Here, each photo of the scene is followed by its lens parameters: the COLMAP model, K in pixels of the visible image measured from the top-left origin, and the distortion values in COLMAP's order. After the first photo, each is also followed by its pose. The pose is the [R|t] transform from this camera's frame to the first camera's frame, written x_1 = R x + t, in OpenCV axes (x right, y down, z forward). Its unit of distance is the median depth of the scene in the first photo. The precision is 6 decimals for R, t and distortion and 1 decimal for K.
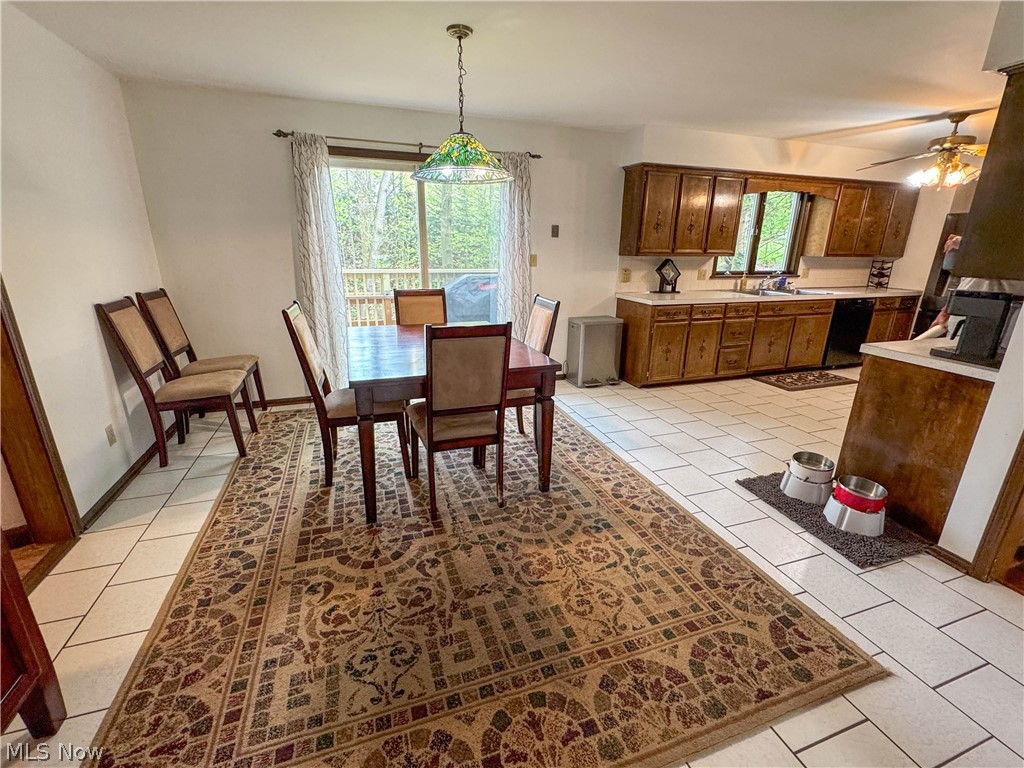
lens RADIAL K [[443.1, 0, 514.5], [0, 443.1, 384.2], [0, 0, 1]] dist [-0.004736, 0.000766]
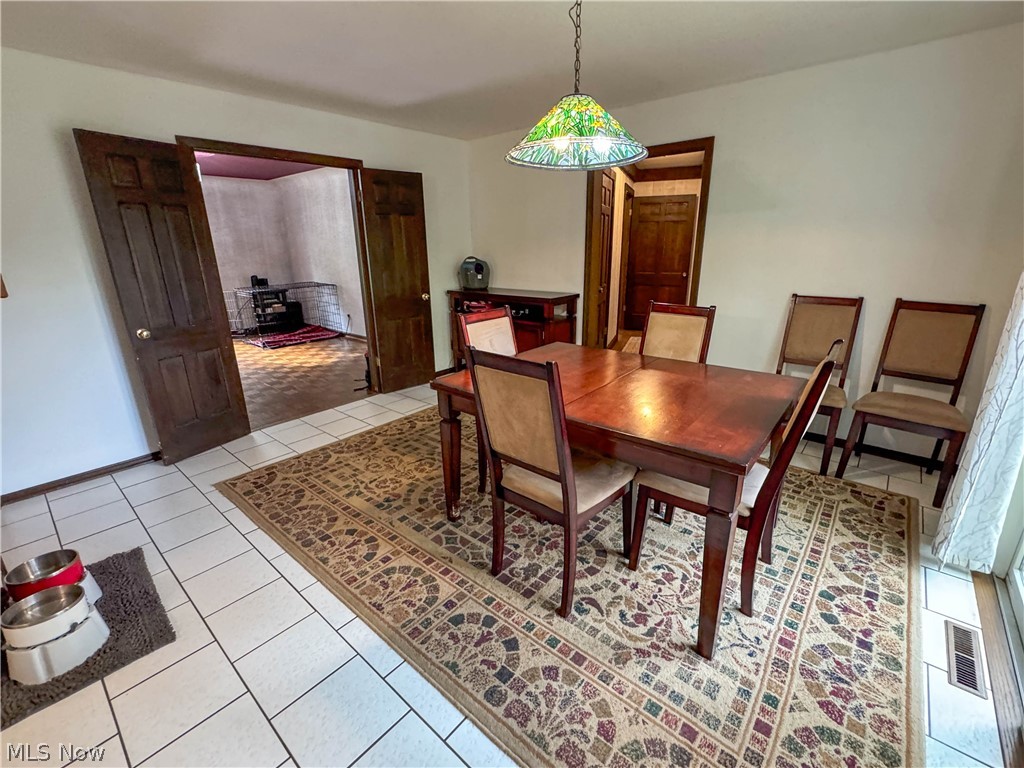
lens RADIAL K [[443.1, 0, 512.9], [0, 443.1, 383.4], [0, 0, 1]] dist [-0.004736, 0.000766]
pose [[-0.860817, 0.153525, -0.485204, 0.408532], [-0.151926, 0.832413, 0.532923, -0.559630], [0.485708, 0.532465, -0.693231, 1.751864]]
